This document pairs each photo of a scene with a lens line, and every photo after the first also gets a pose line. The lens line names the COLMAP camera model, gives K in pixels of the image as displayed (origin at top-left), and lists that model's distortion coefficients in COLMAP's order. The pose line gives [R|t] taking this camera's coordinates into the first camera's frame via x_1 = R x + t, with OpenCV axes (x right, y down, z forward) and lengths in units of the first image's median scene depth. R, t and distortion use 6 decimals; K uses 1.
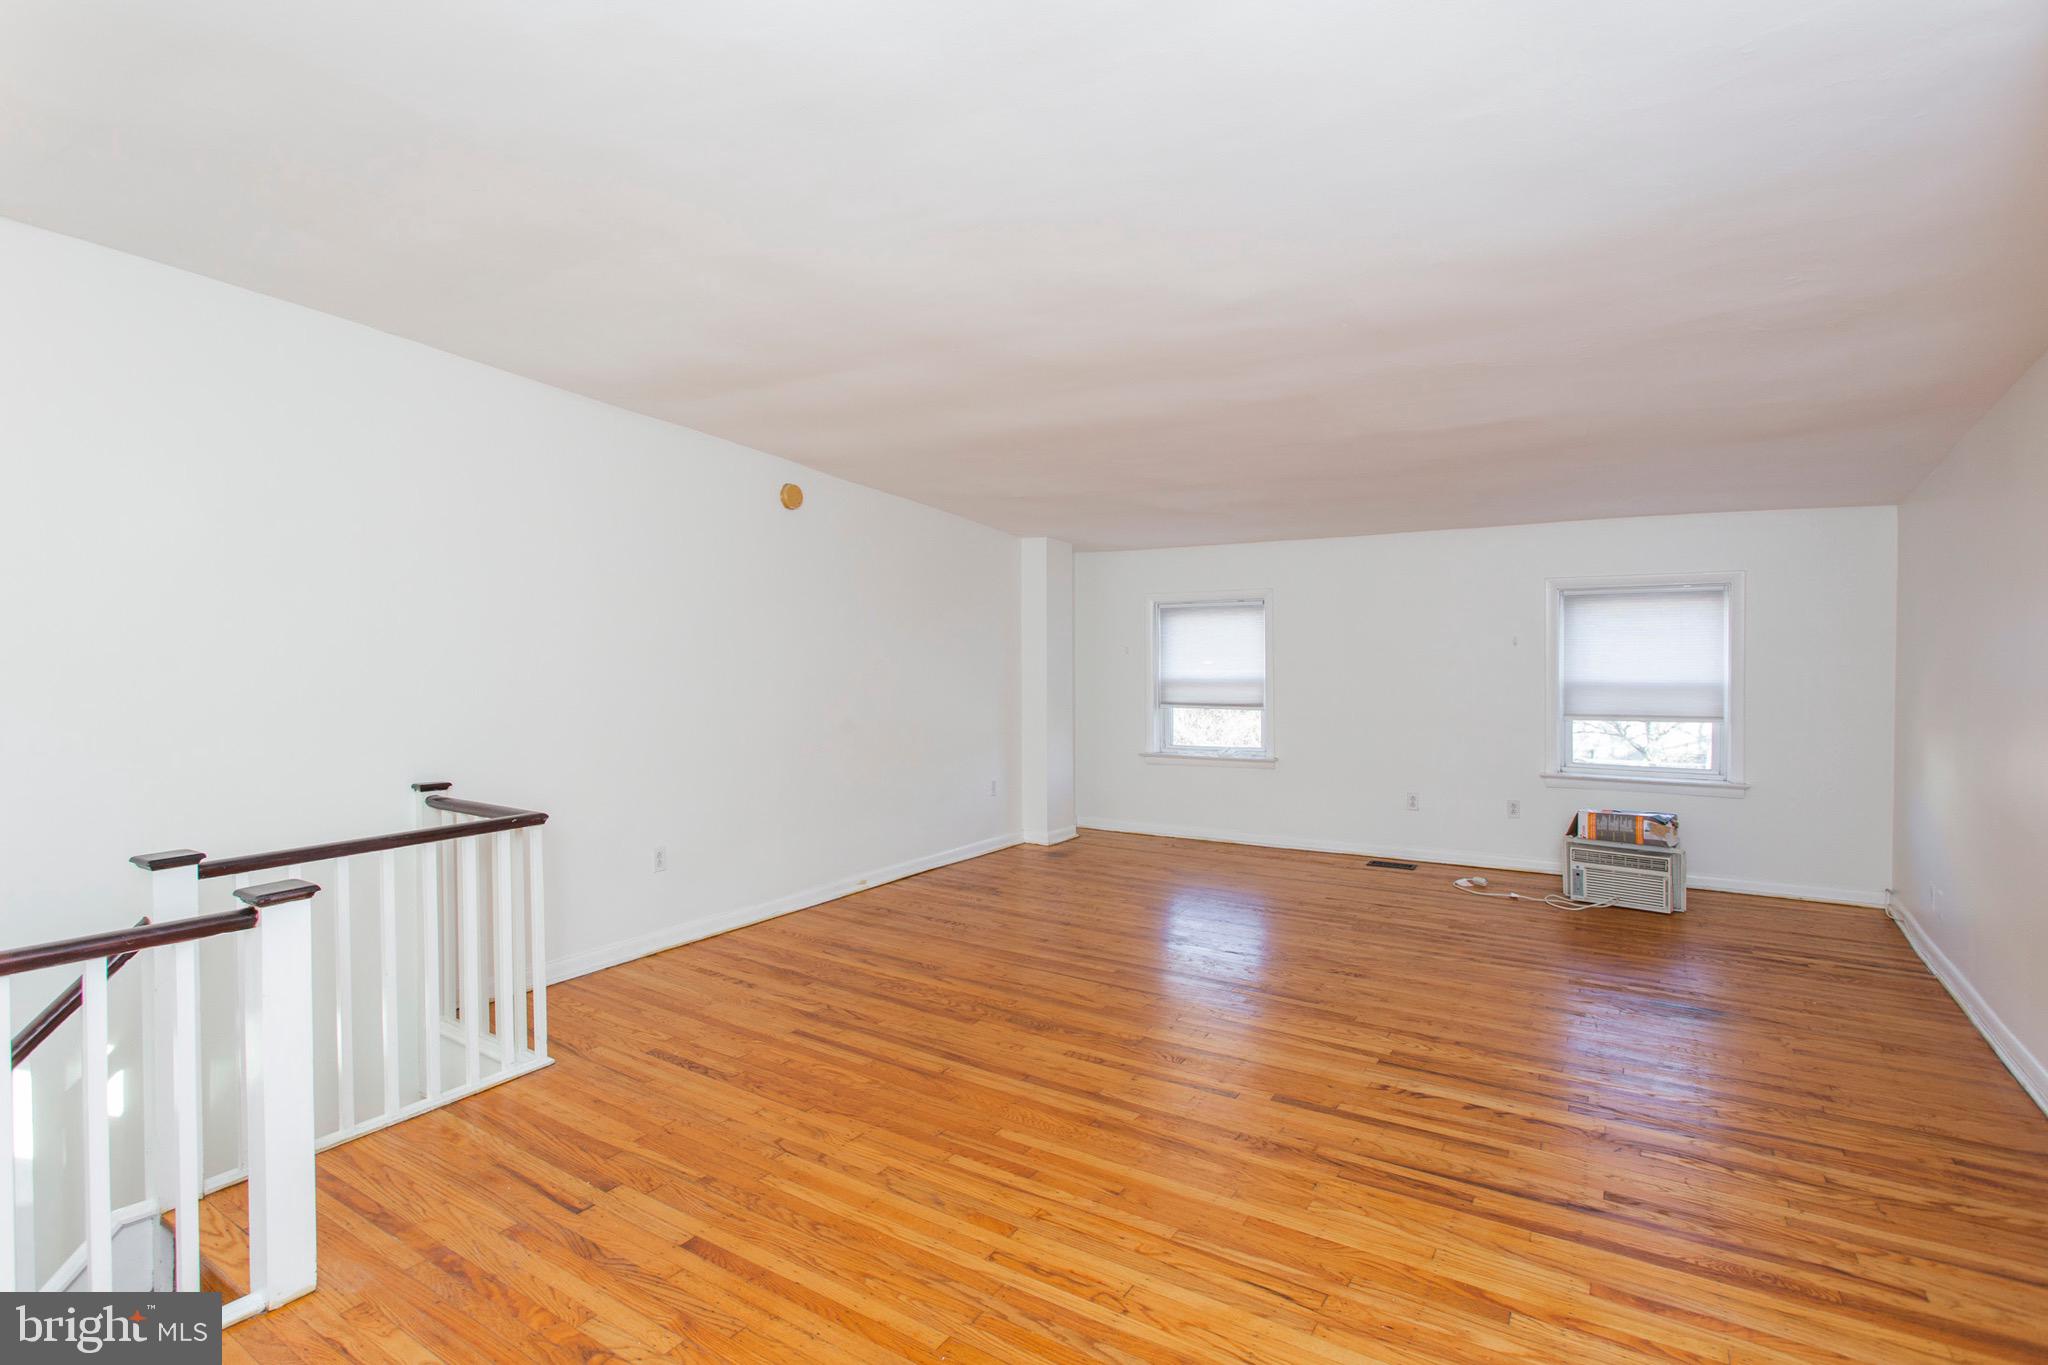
lens RADIAL K [[985.4, 0, 991.5], [0, 985.4, 661.2], [0, 0, 1]] dist [-0.015441, 0.008309]
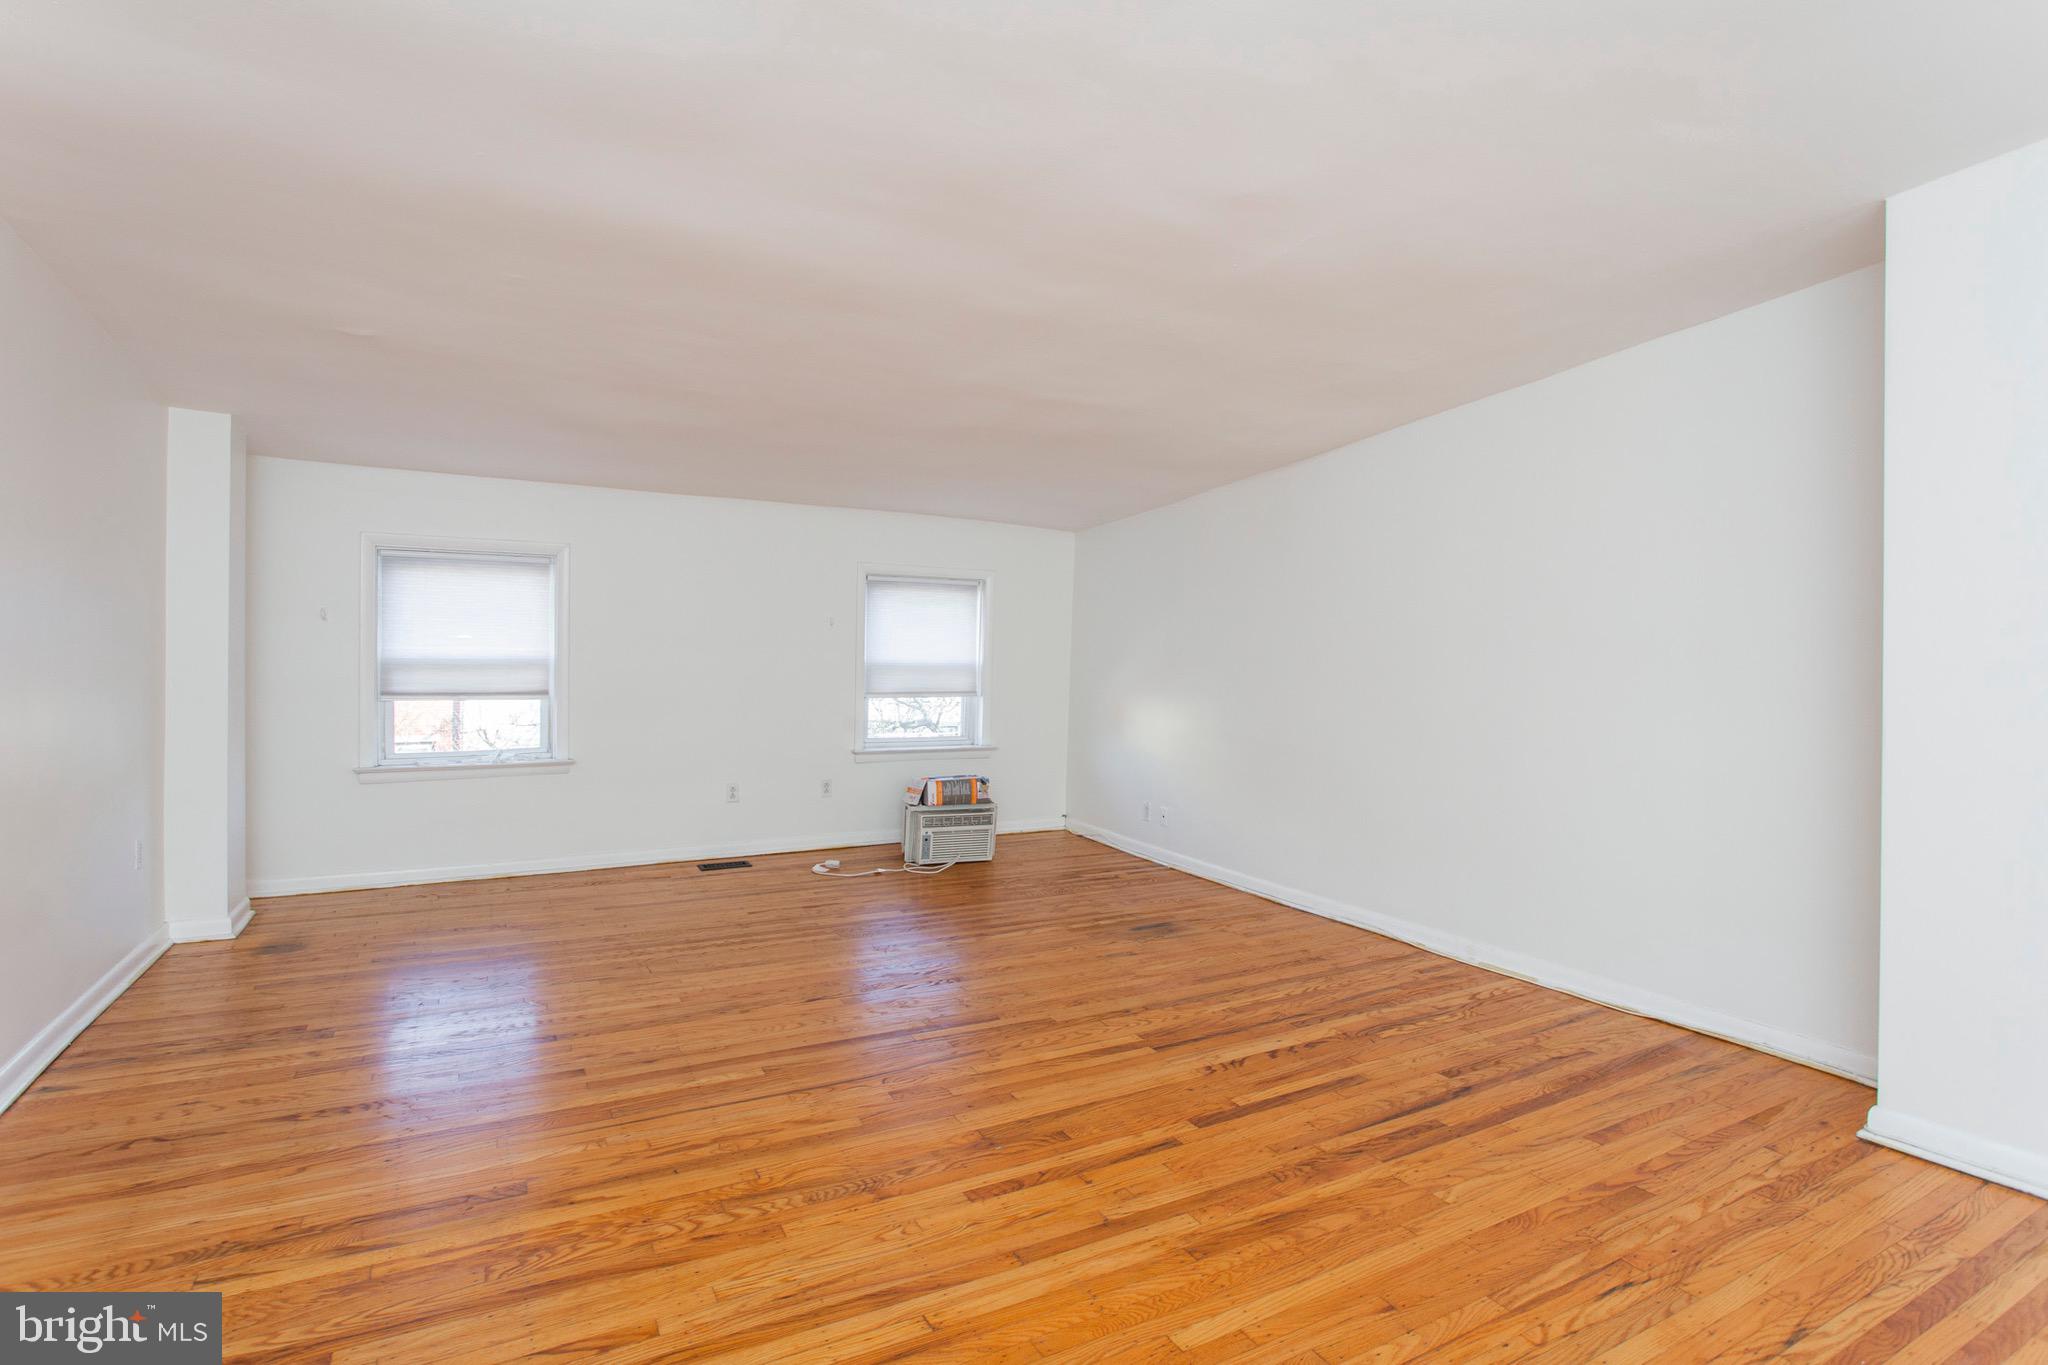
lens RADIAL K [[985.4, 0, 991.5], [0, 985.4, 661.2], [0, 0, 1]] dist [-0.015441, 0.008309]
pose [[0.472425, 0.007333, 0.881340, -0.417323], [-0.011968, 0.999927, -0.001904, 0.029985], [-0.881289, -0.009648, 0.472478, 0.558739]]
